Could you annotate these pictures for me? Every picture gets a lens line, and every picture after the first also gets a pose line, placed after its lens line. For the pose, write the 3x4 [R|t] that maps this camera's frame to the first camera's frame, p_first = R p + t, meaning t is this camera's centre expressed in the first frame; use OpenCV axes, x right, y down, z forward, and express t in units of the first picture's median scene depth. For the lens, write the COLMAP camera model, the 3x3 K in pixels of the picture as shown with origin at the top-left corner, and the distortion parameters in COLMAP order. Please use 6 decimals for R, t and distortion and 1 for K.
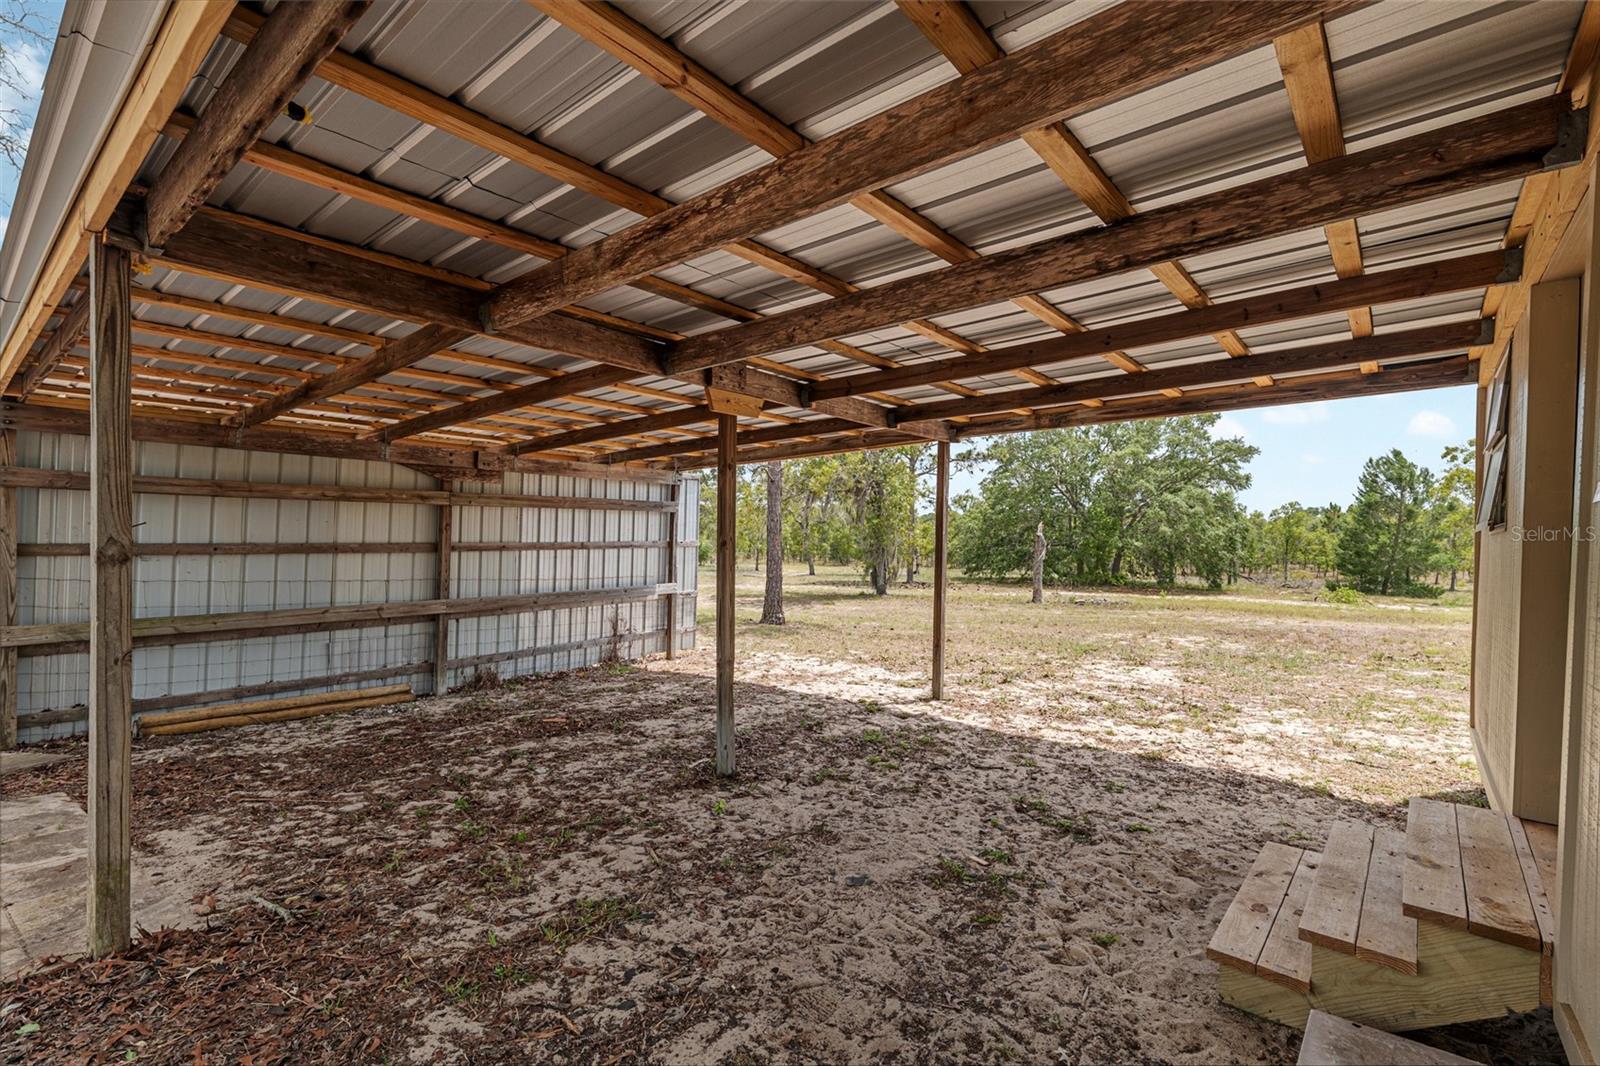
lens RADIAL K [[746.1, 0, 800.0], [0, 746.1, 533.0], [0, 0, 1]] dist [-0.020469, 0.022436]
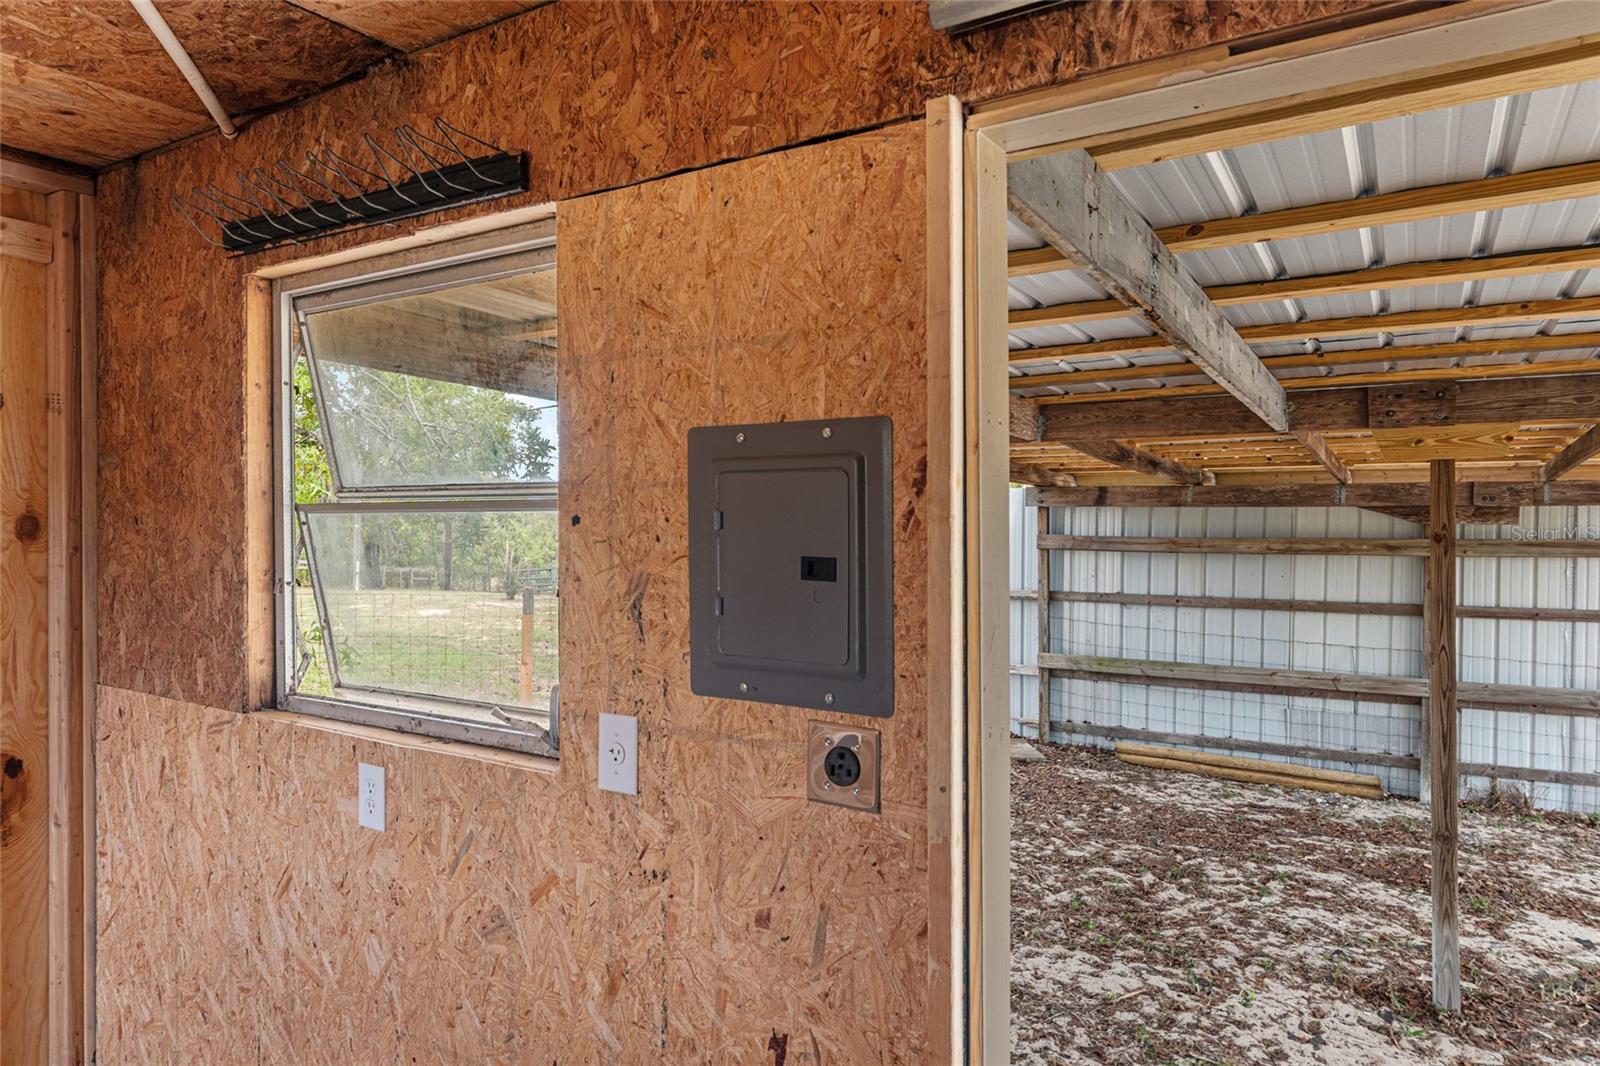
lens RADIAL K [[1051.1, 0, 800.0], [0, 1051.1, 533.0], [0, 0, 1]] dist [0.003901, 0.001537]
pose [[0.112674, 0.006160, -0.993613, 0.735800], [0.005031, 0.999964, 0.006770, -0.101155], [0.993619, -0.005761, 0.112639, 0.327051]]
